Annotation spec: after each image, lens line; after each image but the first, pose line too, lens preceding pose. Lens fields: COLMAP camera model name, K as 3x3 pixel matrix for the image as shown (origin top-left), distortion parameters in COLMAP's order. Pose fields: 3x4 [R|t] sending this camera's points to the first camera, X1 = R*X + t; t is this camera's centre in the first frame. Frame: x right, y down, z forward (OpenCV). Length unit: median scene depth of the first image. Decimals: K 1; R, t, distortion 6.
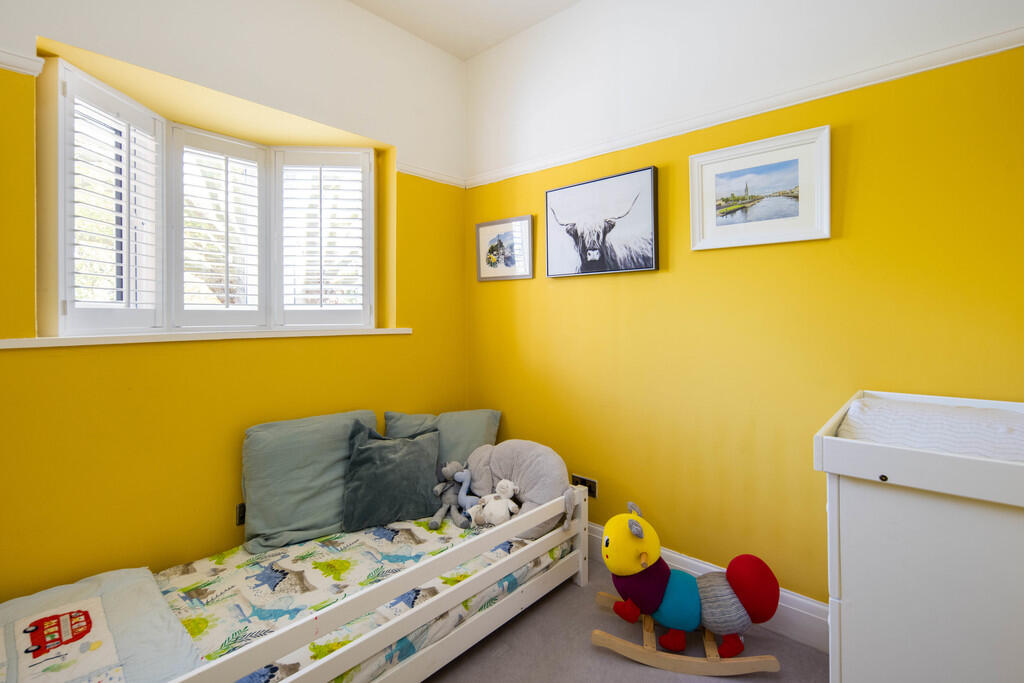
lens RADIAL K [[502.2, 0, 511.8], [0, 502.2, 335.1], [0, 0, 1]] dist [0.001381, 0.000012]
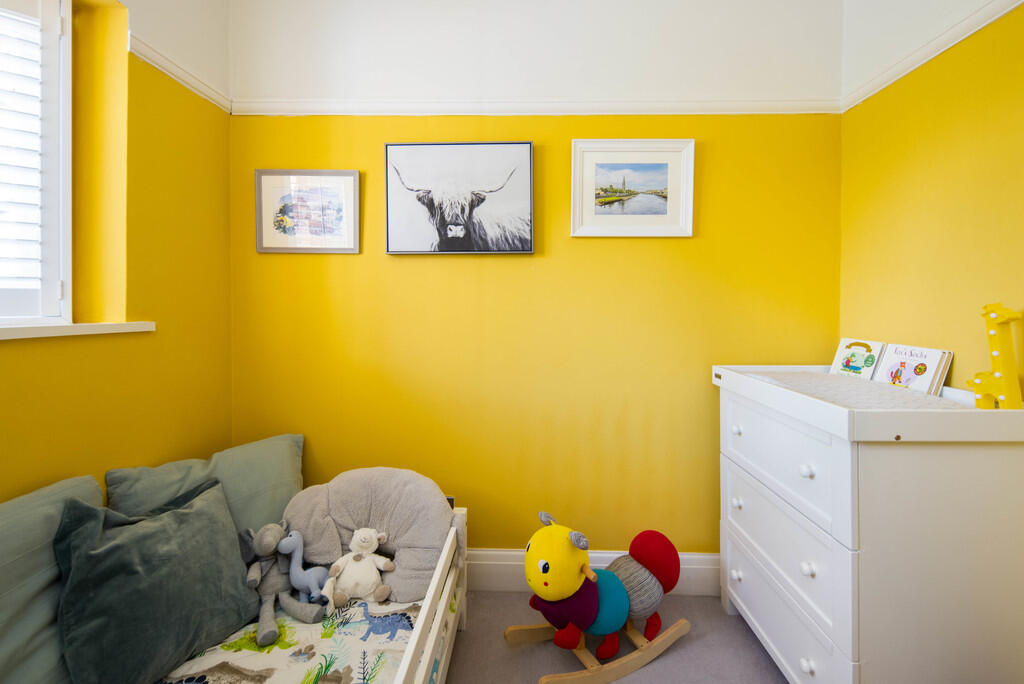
lens RADIAL K [[483.3, 0, 510.8], [0, 483.3, 317.8], [0, 0, 1]] dist [0.014629, -0.010282]
pose [[0.740884, -0.014627, 0.671474, -0.324507], [0.022568, 0.999740, -0.003123, -0.008489], [-0.671254, 0.017467, 0.741022, 0.340197]]
